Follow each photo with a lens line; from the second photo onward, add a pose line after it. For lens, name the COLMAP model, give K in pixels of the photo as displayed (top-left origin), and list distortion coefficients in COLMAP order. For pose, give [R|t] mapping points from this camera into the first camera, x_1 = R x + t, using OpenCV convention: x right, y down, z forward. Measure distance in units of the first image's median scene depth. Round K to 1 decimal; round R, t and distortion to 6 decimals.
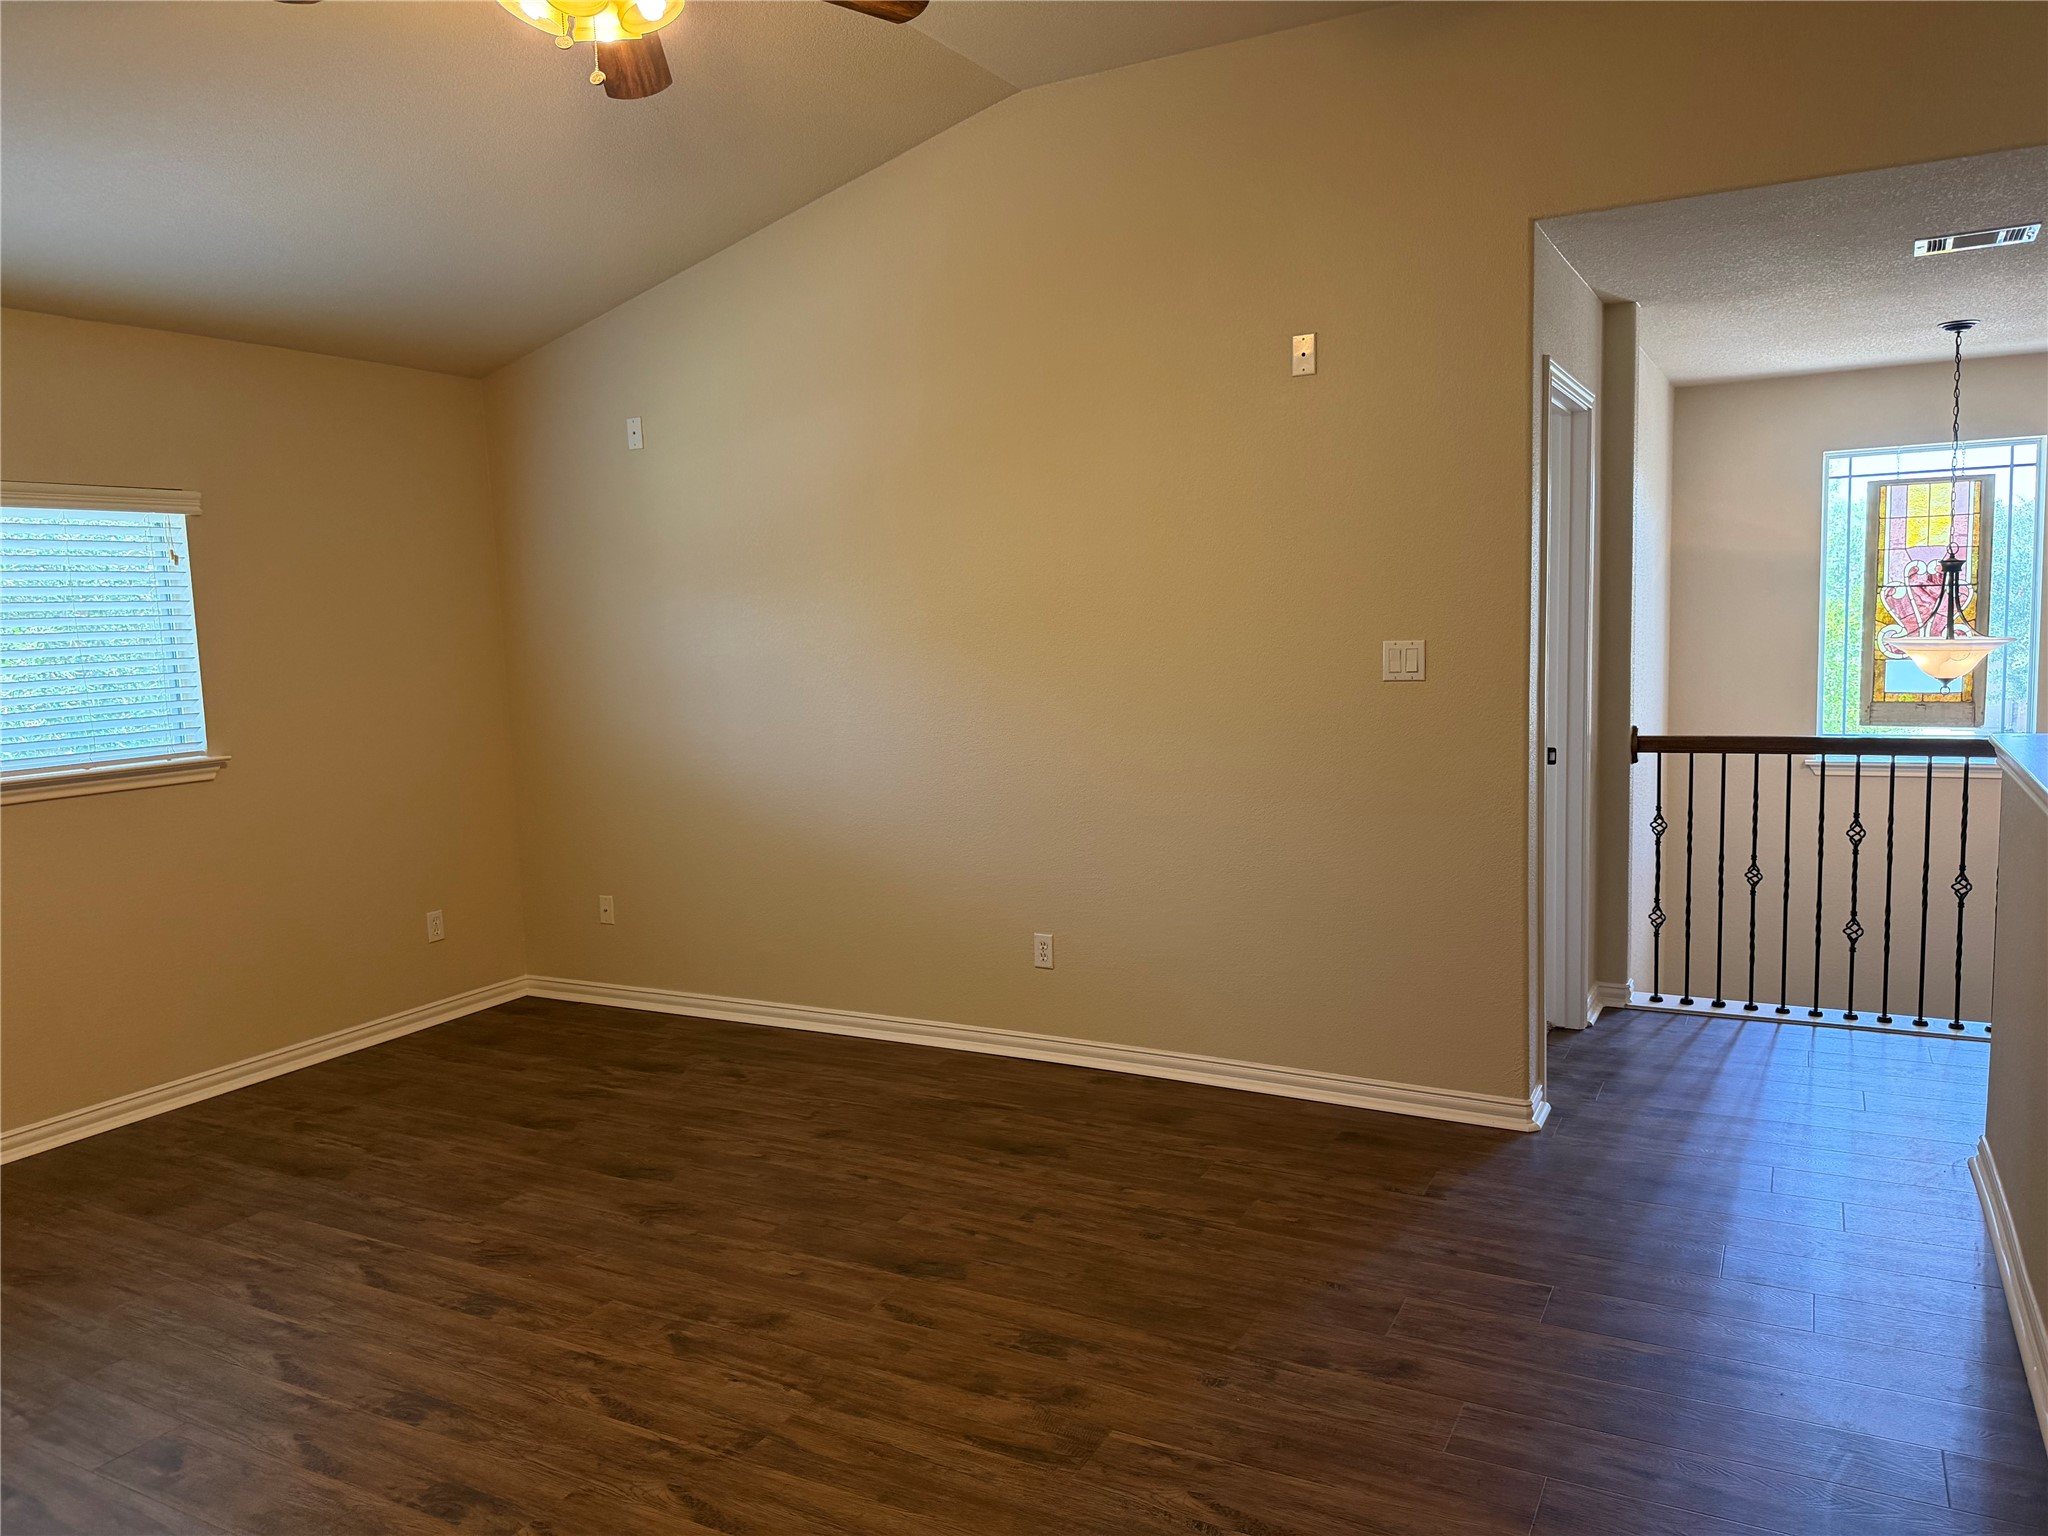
lens RADIAL K [[1454.3, 0, 1024.0], [0, 1454.3, 768.0], [0, 0, 1]] dist [0.061112, -0.083334]
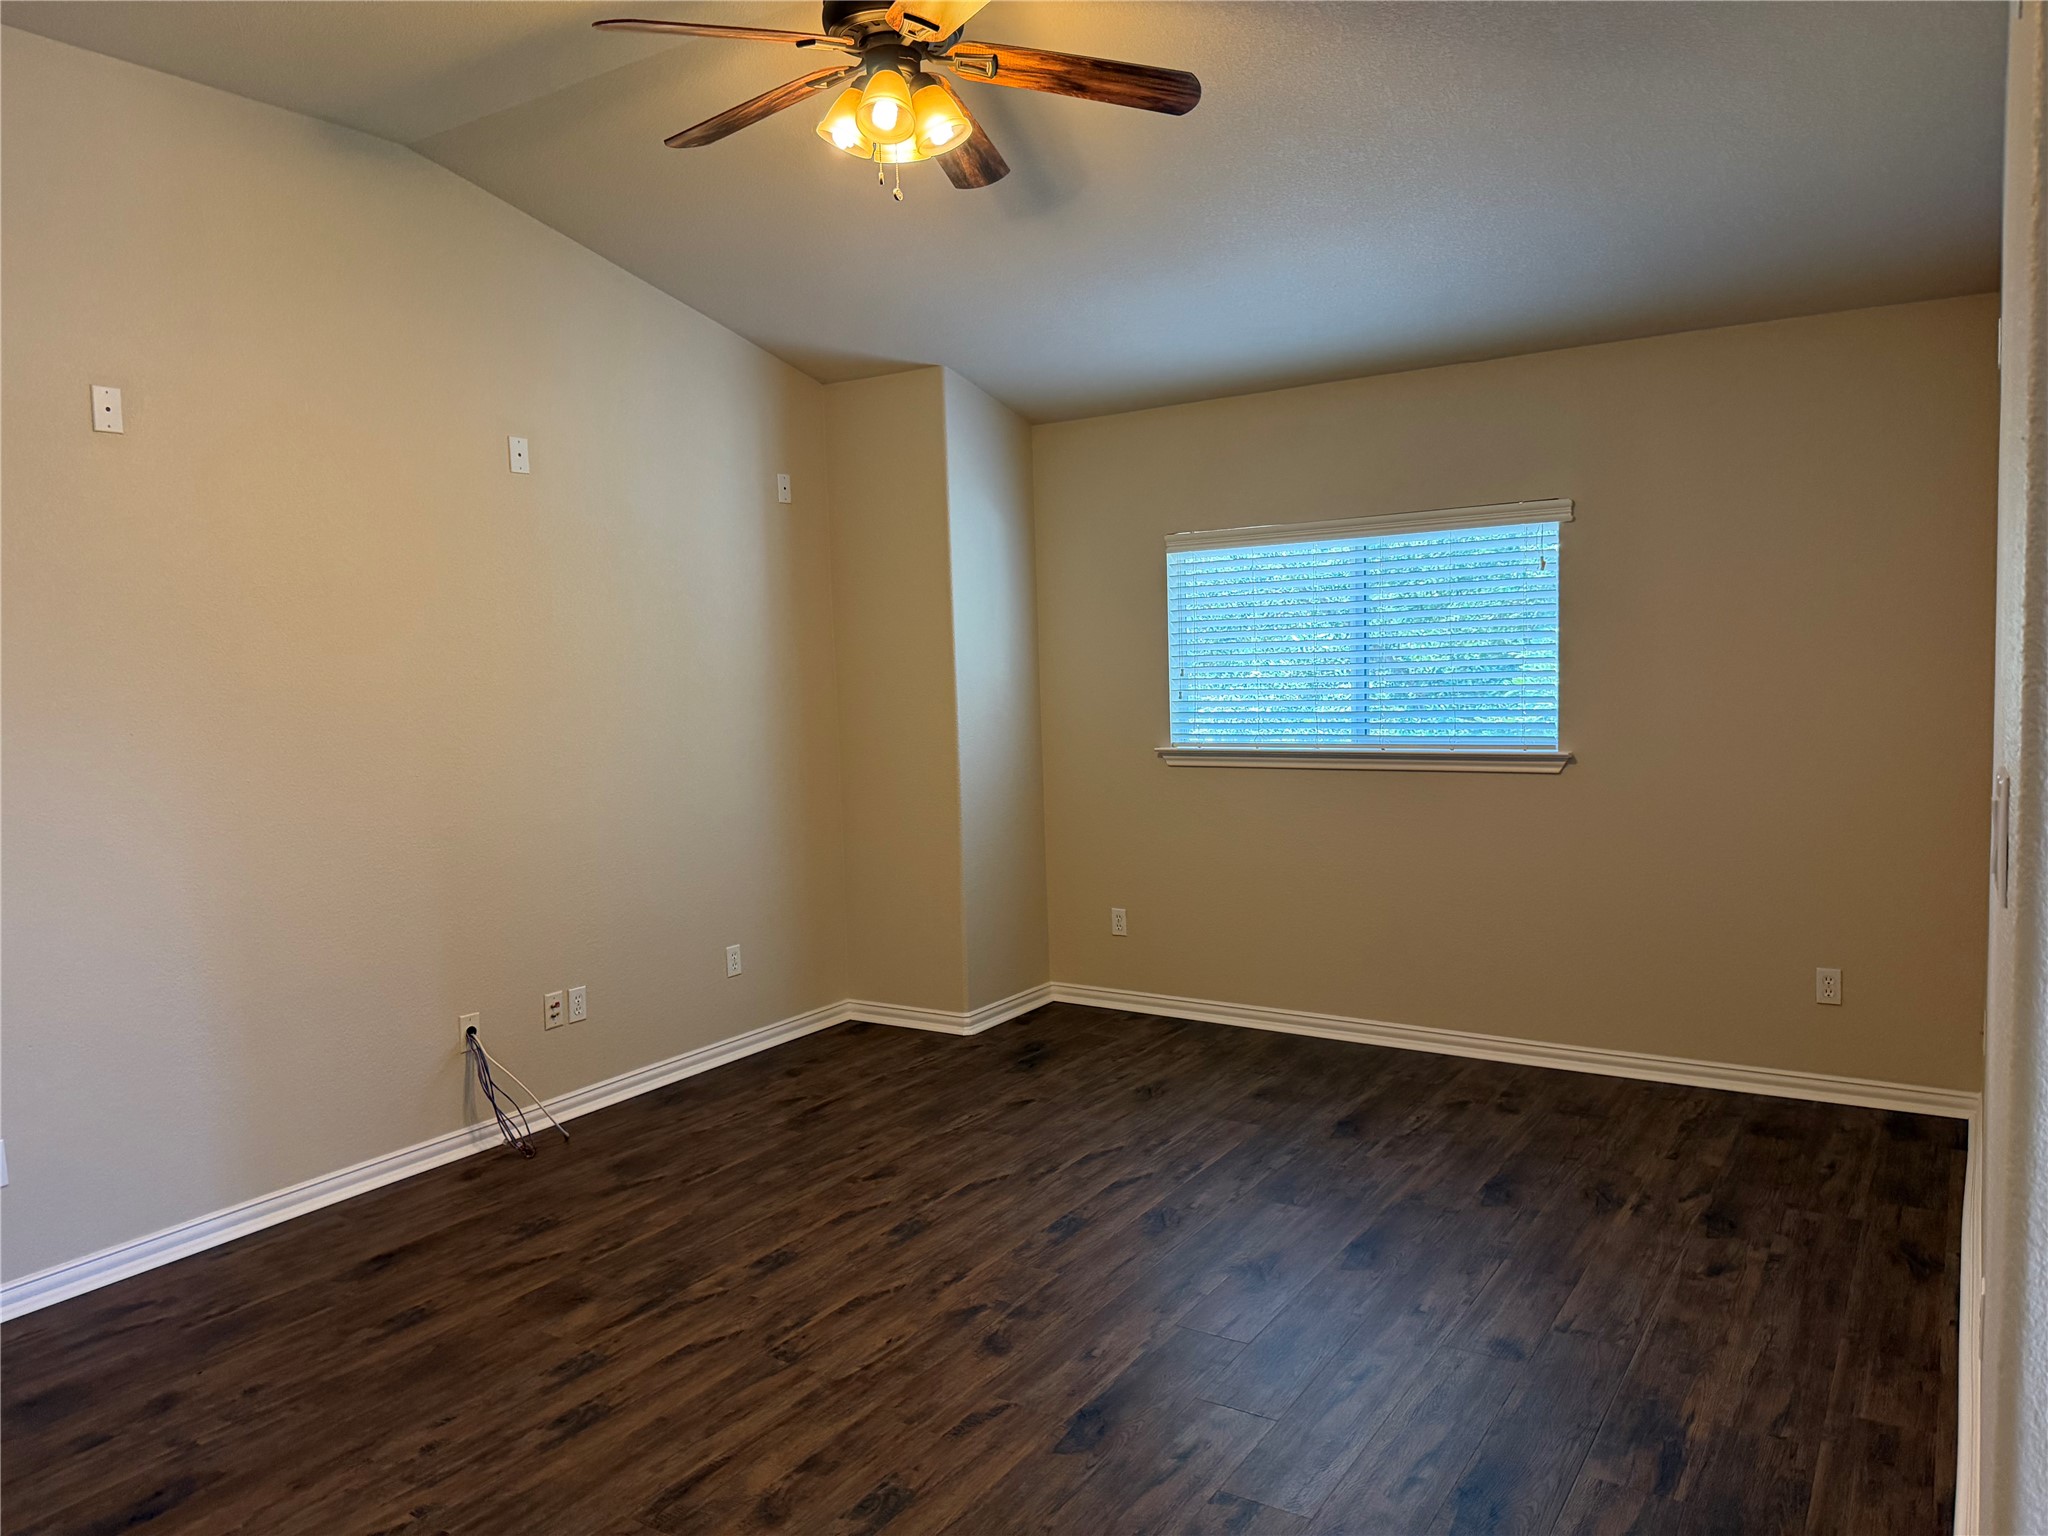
lens RADIAL K [[1435.4, 0, 1025.7], [0, 1435.4, 775.4], [0, 0, 1]] dist [0.070405, -0.100575]
pose [[-0.077821, 0.125064, -0.989092, 0.571400], [-0.074557, 0.988592, 0.130867, -0.110974], [0.994176, 0.083928, -0.067609, 0.782659]]
